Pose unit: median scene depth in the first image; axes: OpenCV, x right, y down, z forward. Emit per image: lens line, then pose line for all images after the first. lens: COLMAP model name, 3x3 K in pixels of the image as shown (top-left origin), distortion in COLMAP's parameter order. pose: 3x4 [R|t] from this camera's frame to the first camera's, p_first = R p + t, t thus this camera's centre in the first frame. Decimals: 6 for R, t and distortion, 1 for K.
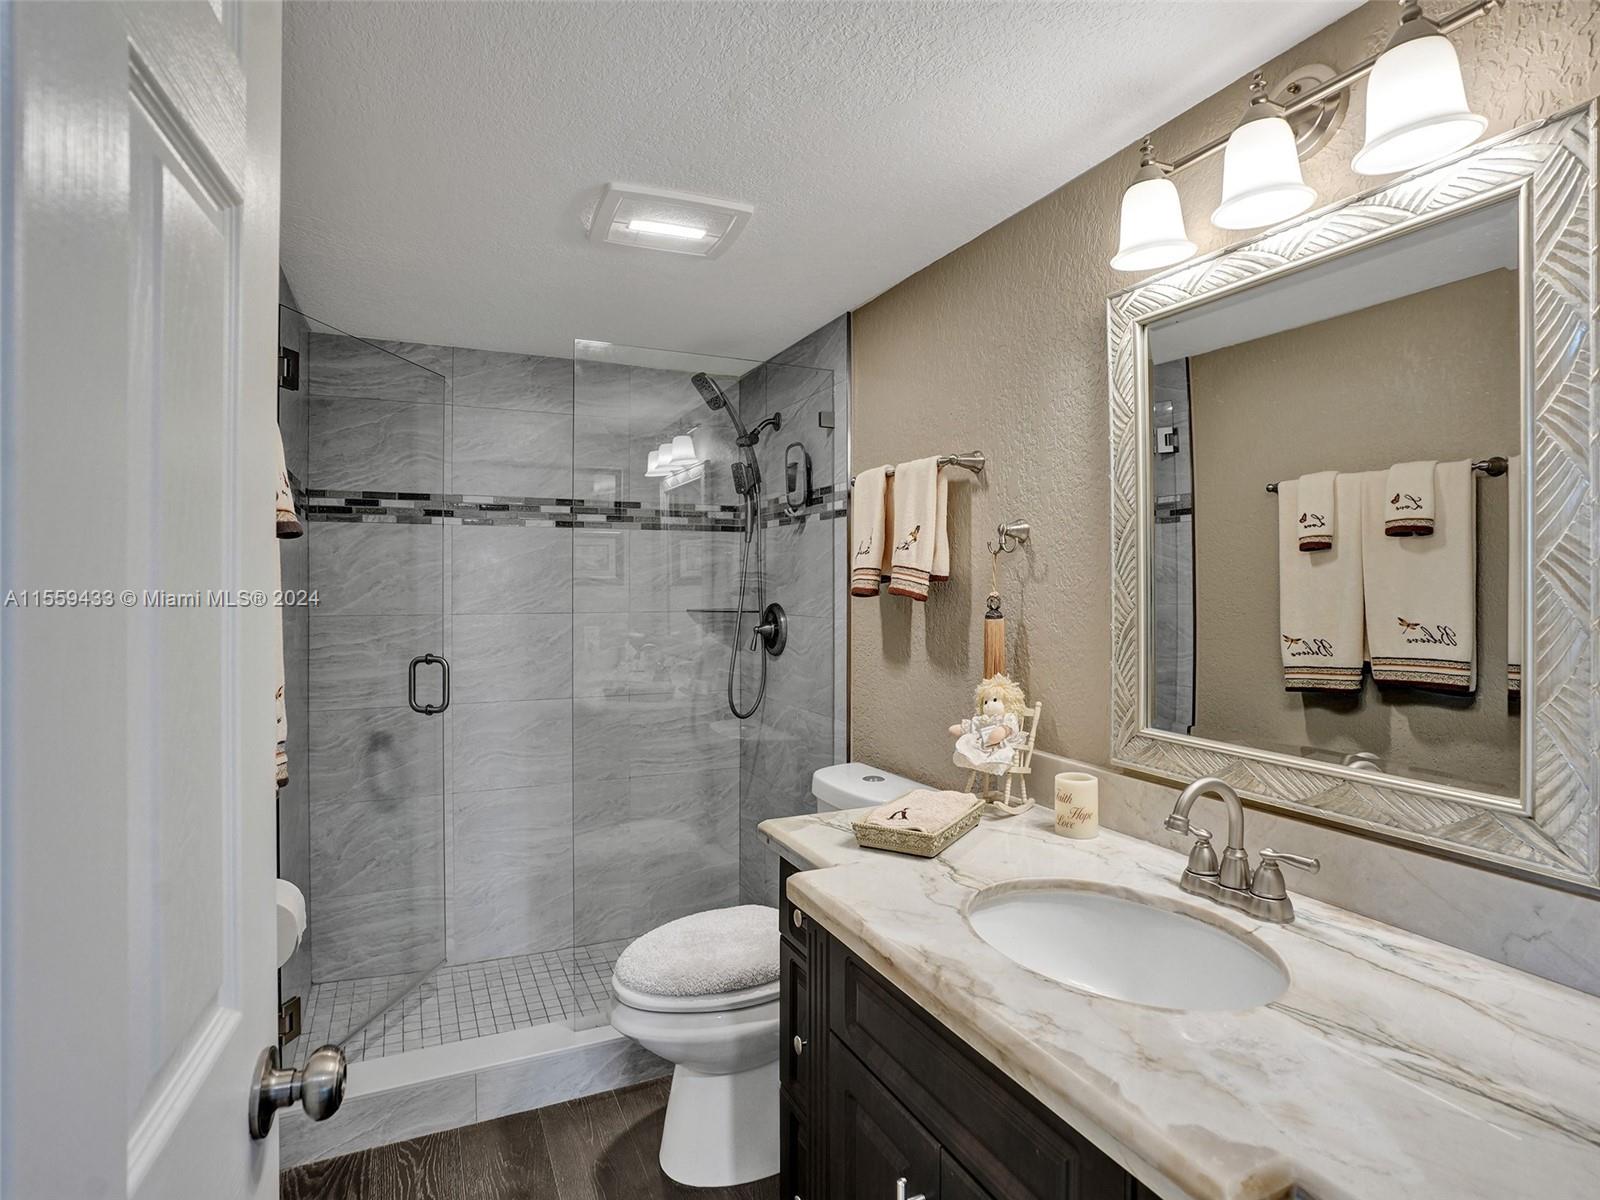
lens RADIAL K [[832.3, 0, 770.2], [0, 832.3, 577.0], [0, 0, 1]] dist [-0.047692, 0.022054]
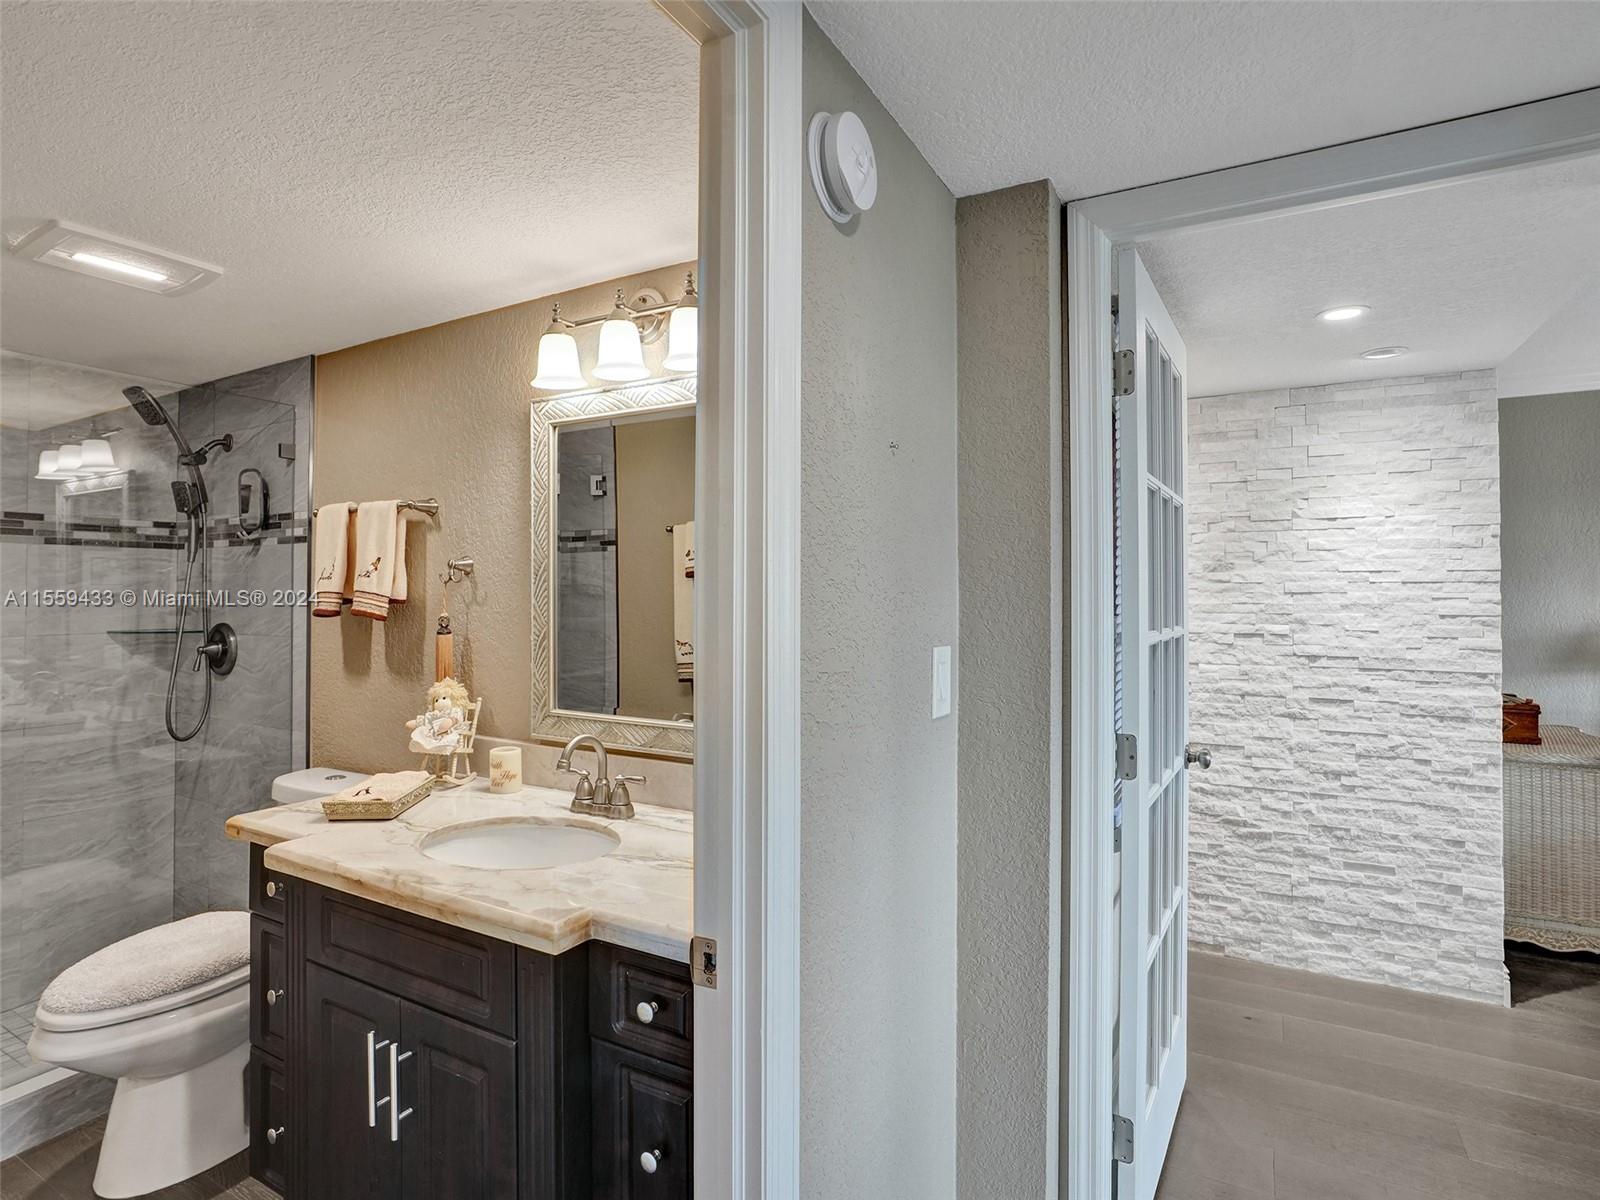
lens RADIAL K [[832.3, 0, 801.3], [0, 832.3, 586.4], [0, 0, 1]] dist [-0.047692, 0.022054]
pose [[0.793204, 0.006928, 0.608917, -0.064403], [-0.006618, 0.999974, -0.002756, -0.022707], [-0.608920, -0.001844, 0.793230, -0.327539]]
